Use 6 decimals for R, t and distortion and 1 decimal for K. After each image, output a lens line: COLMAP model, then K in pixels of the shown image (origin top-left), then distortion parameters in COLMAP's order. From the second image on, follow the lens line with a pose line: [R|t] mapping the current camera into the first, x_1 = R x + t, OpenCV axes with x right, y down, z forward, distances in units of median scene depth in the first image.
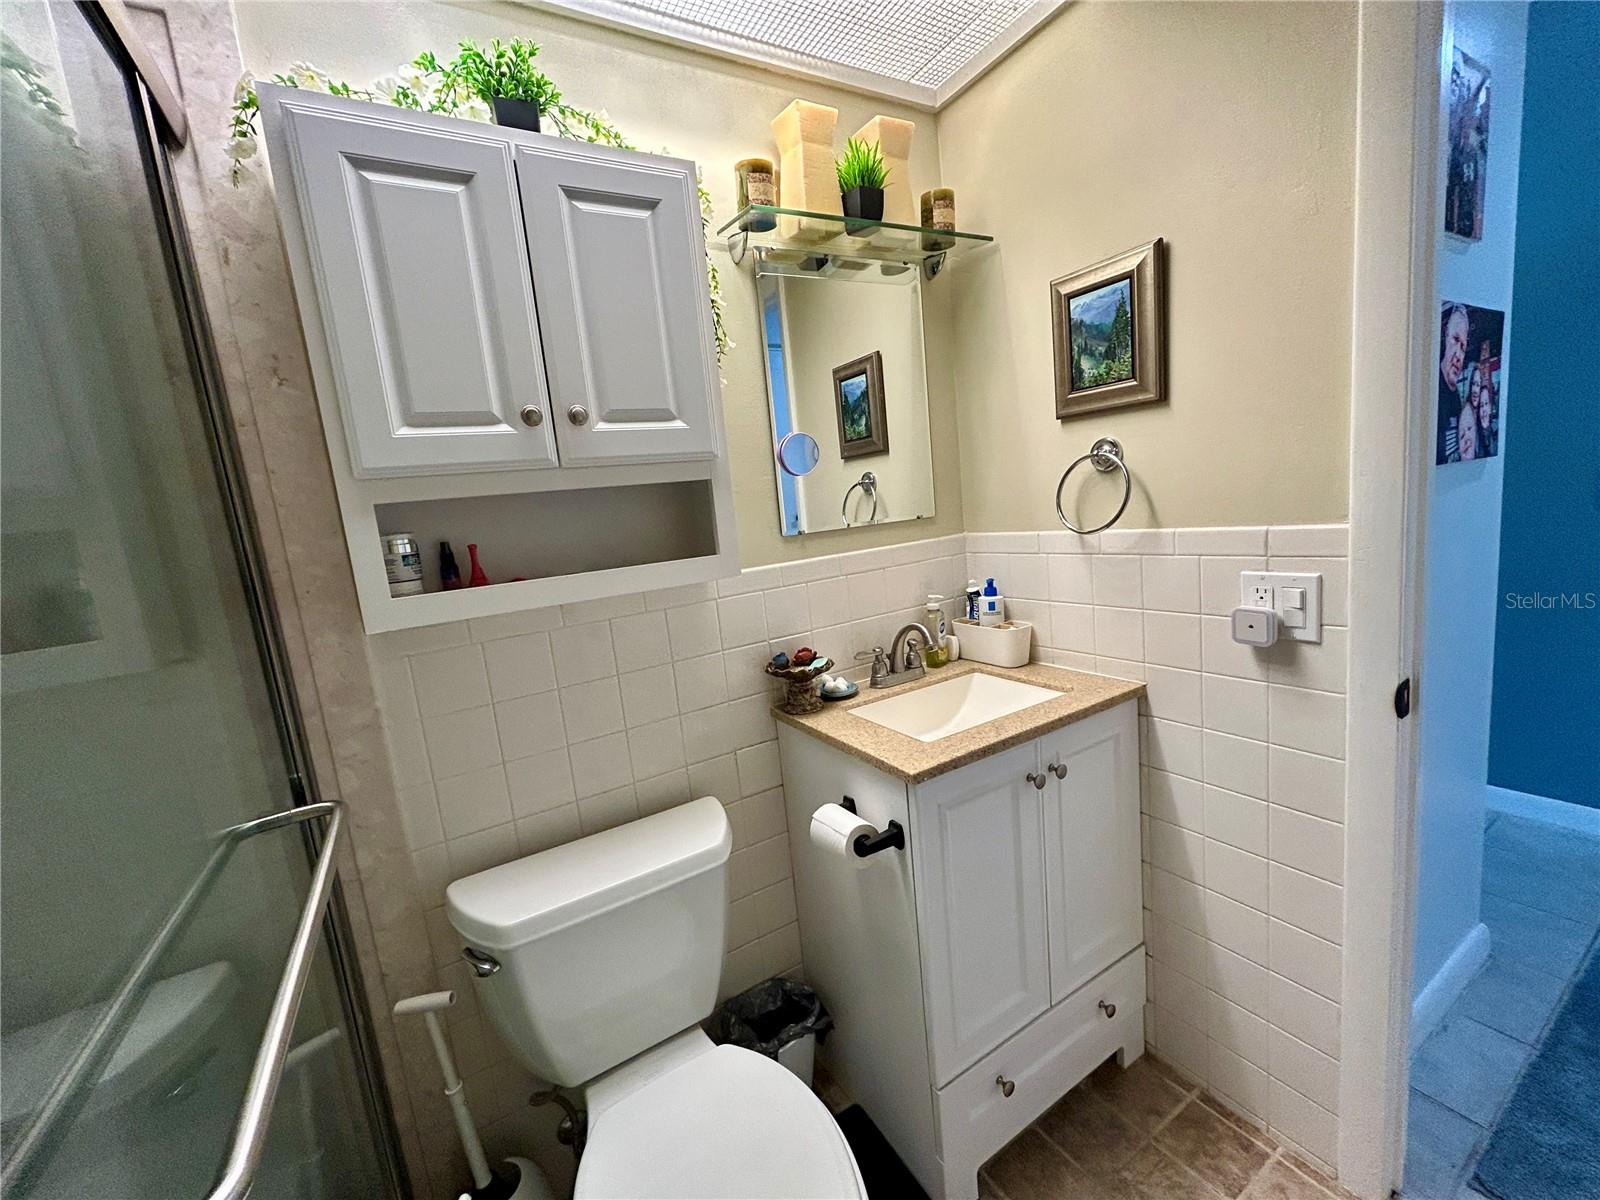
lens RADIAL K [[645.4, 0, 800.0], [0, 645.4, 600.0], [0, 0, 1]] dist [-0.000437, 0.000219]
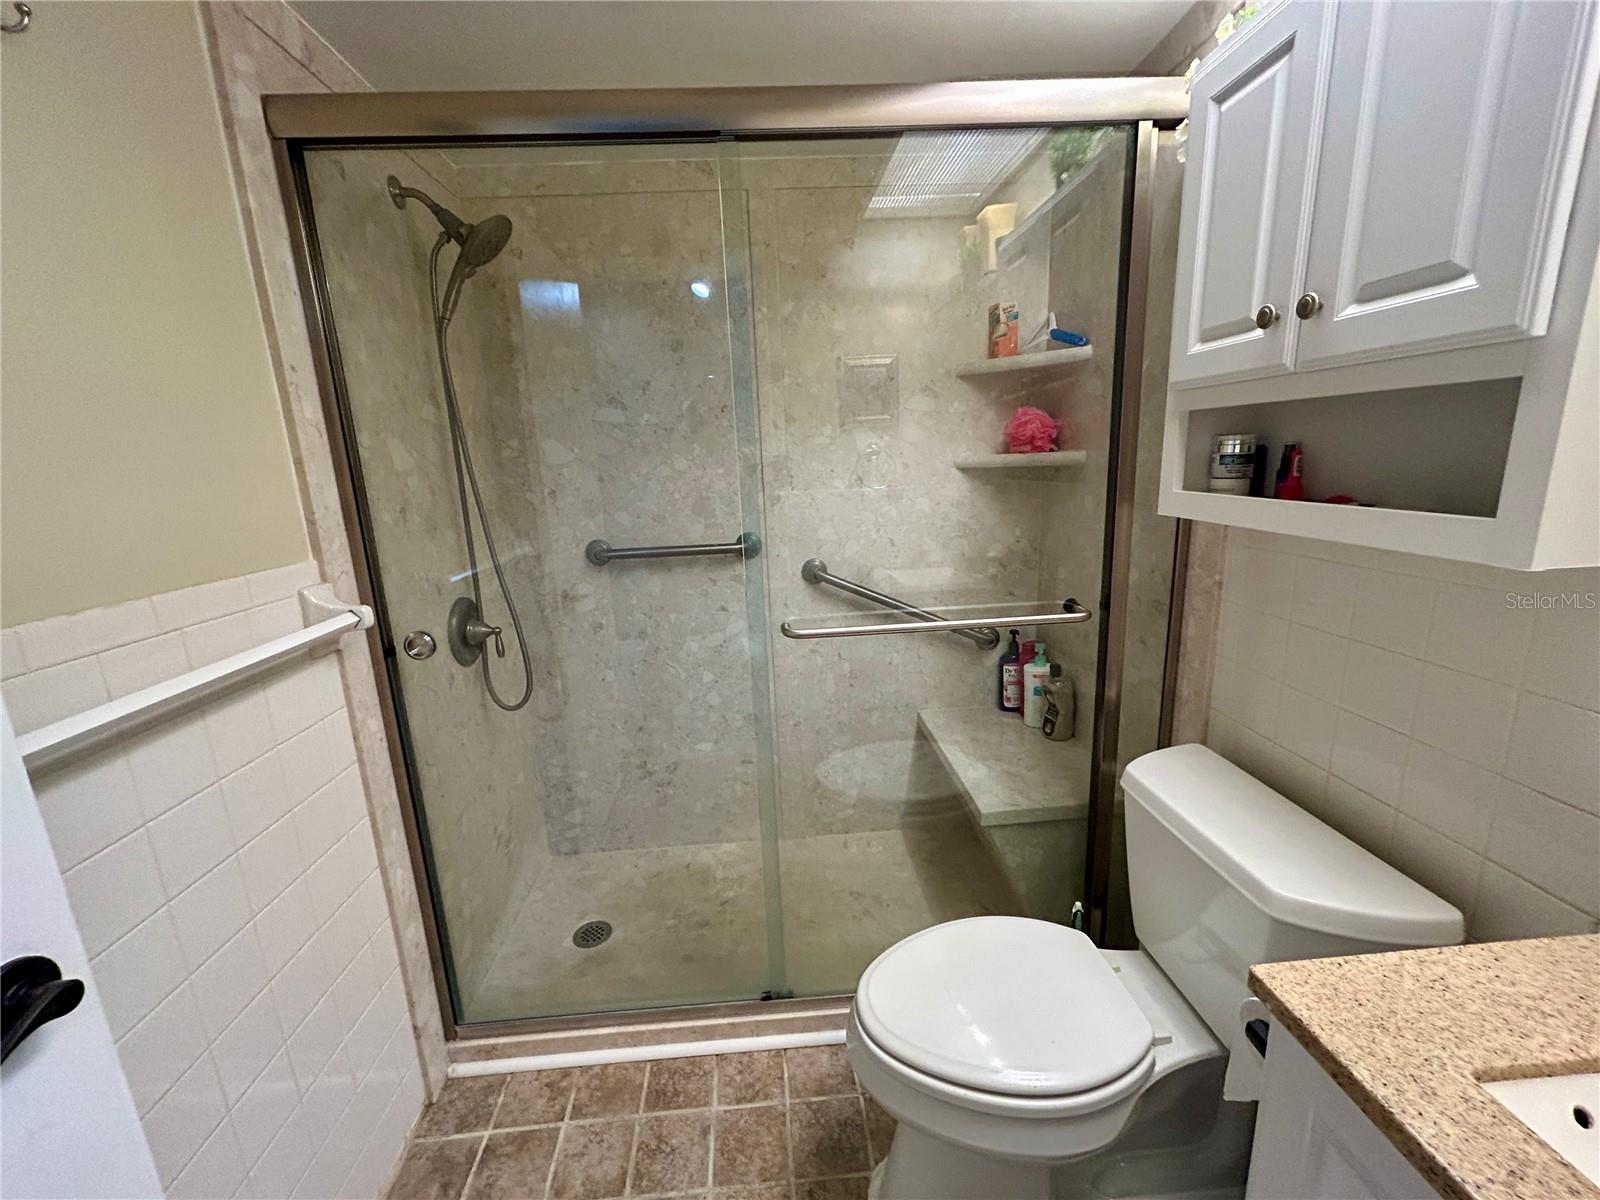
lens RADIAL K [[645.4, 0, 800.0], [0, 645.4, 600.0], [0, 0, 1]] dist [-0.000437, 0.000219]
pose [[-0.447943, 0.314897, -0.836772, 0.724698], [-0.039817, 0.927967, 0.370530, -0.218137], [0.893175, 0.199294, -0.403138, 0.827728]]
